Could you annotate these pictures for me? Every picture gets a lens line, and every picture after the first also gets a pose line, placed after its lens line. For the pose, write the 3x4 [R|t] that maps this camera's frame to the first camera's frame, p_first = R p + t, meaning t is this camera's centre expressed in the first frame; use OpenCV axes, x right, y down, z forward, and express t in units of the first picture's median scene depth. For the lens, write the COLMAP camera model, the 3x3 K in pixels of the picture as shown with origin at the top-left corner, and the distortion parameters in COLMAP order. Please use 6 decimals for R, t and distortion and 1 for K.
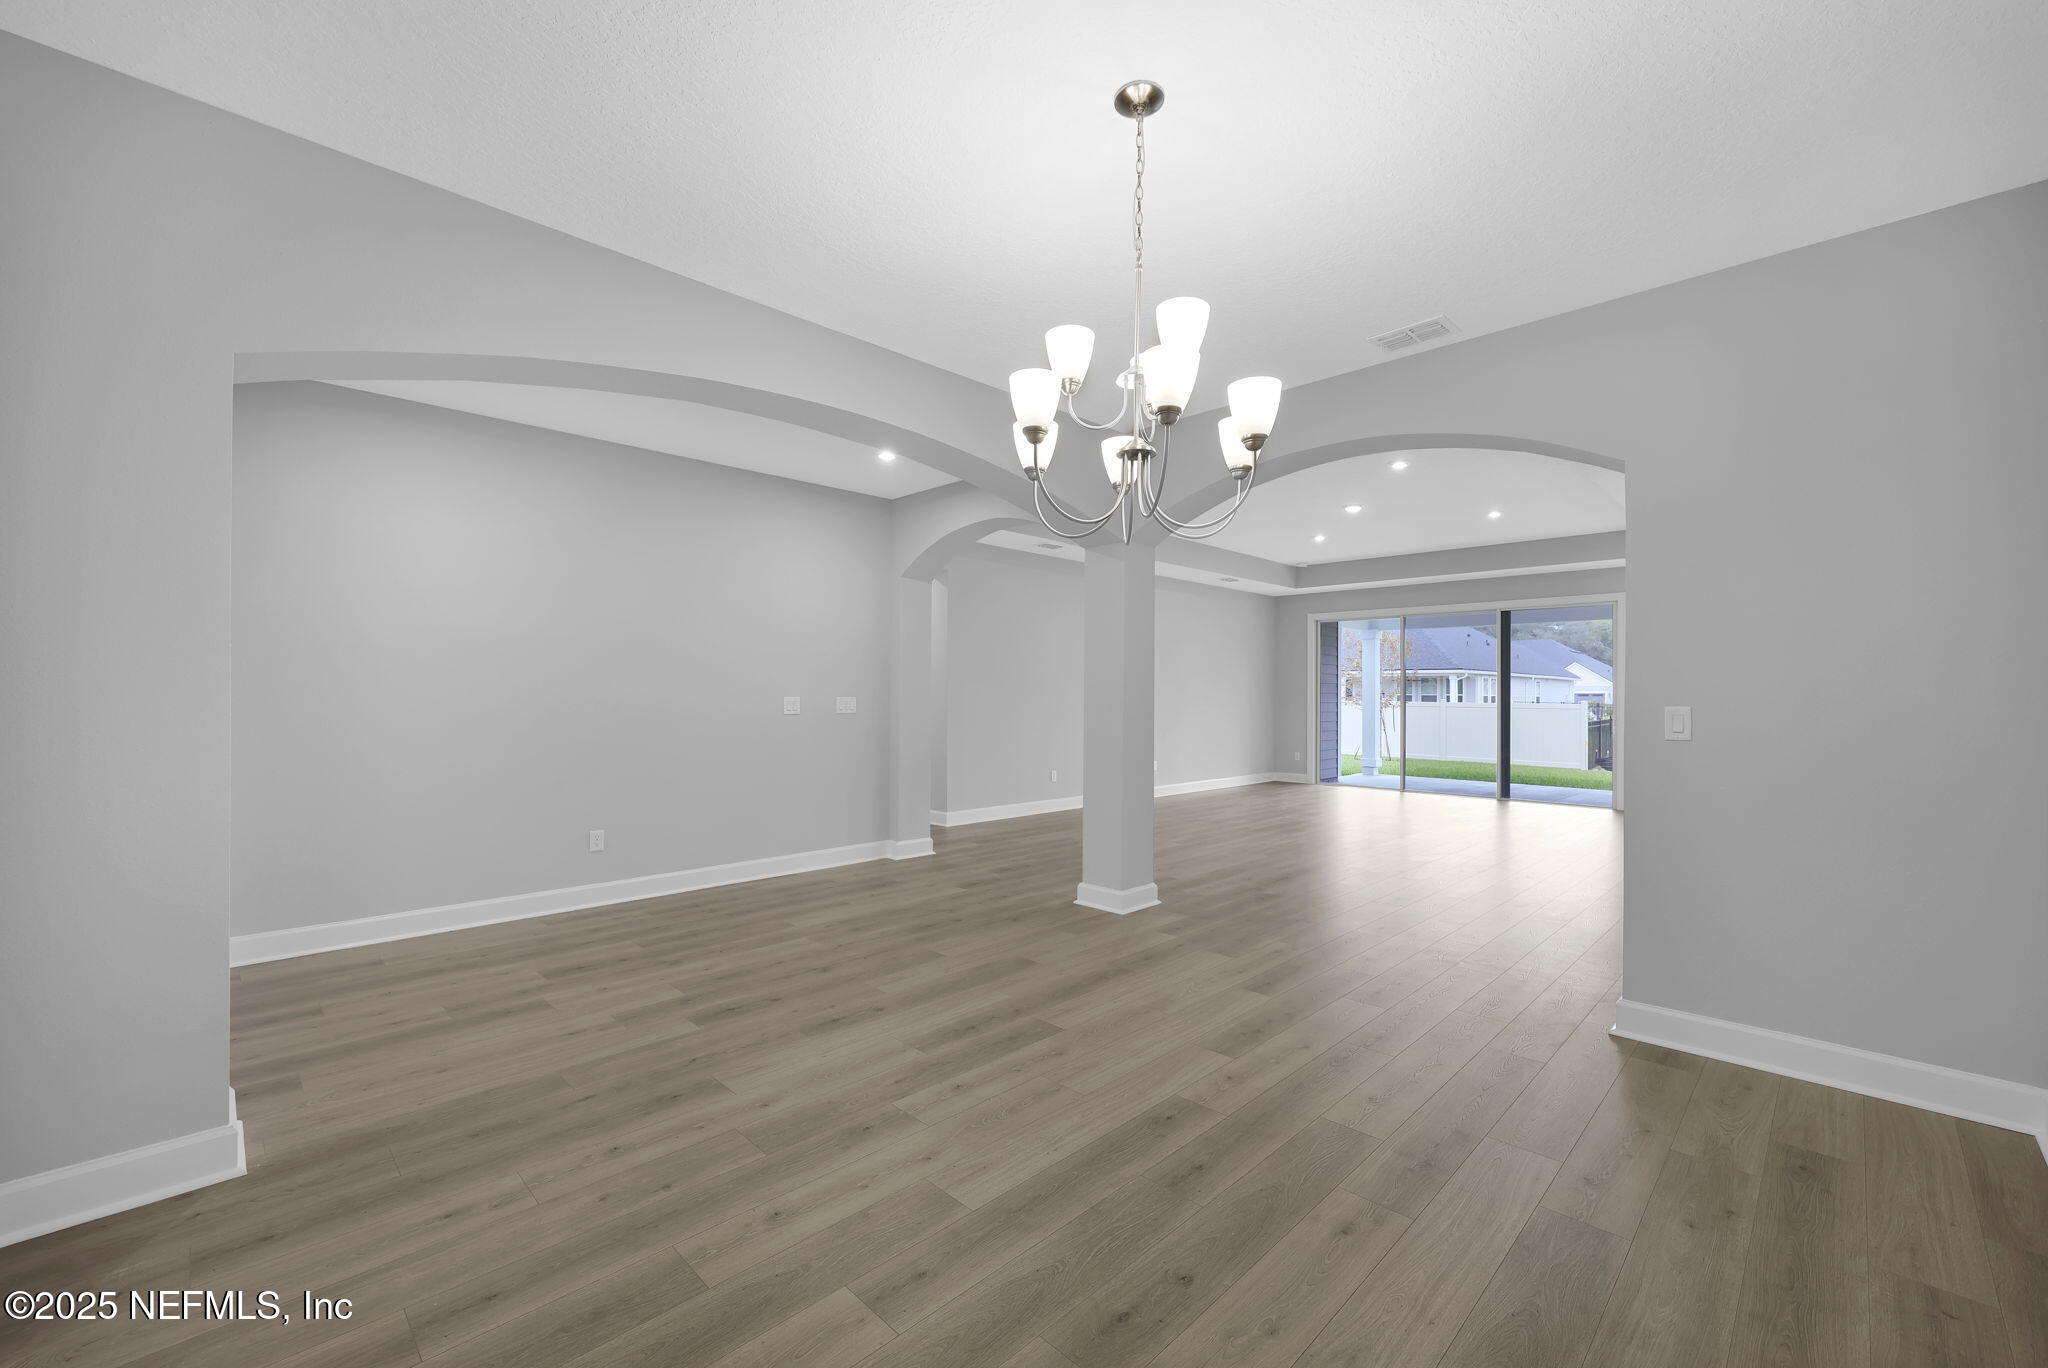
lens RADIAL K [[844.2, 0, 1016.0], [0, 844.2, 694.6], [0, 0, 1]] dist [0.001443, 0.000228]
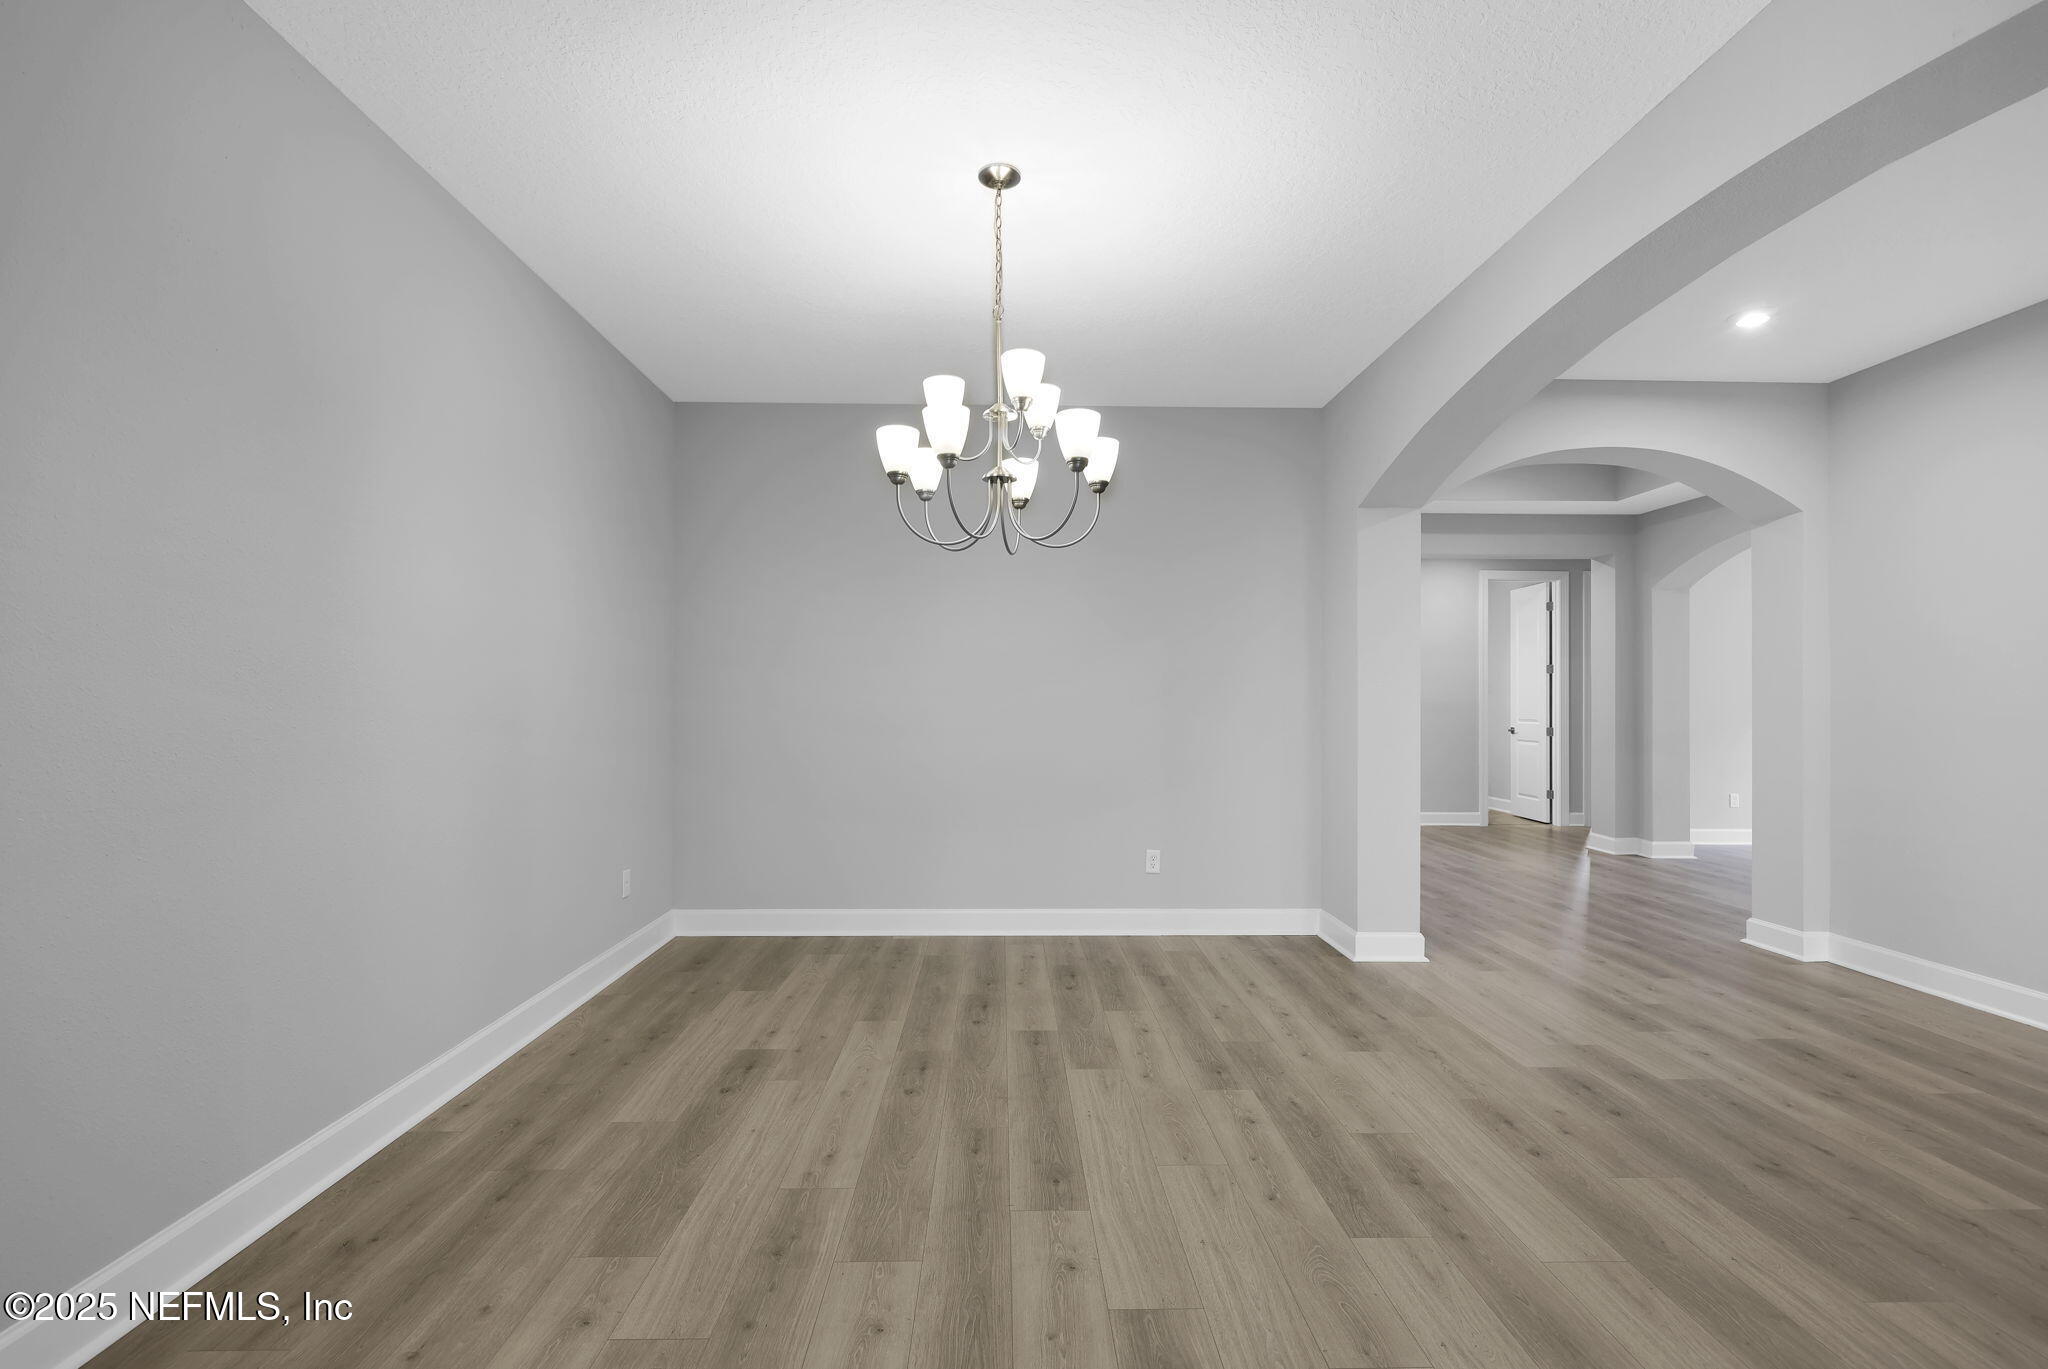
lens RADIAL K [[904.4, 0, 1012.9], [0, 904.4, 692.3], [0, 0, 1]] dist [0.000561, 0.000046]
pose [[-0.691250, -0.014833, -0.722464, 0.818987], [-0.008435, 0.999887, -0.012458, 0.019749], [0.722567, -0.002517, -0.691297, 1.494675]]
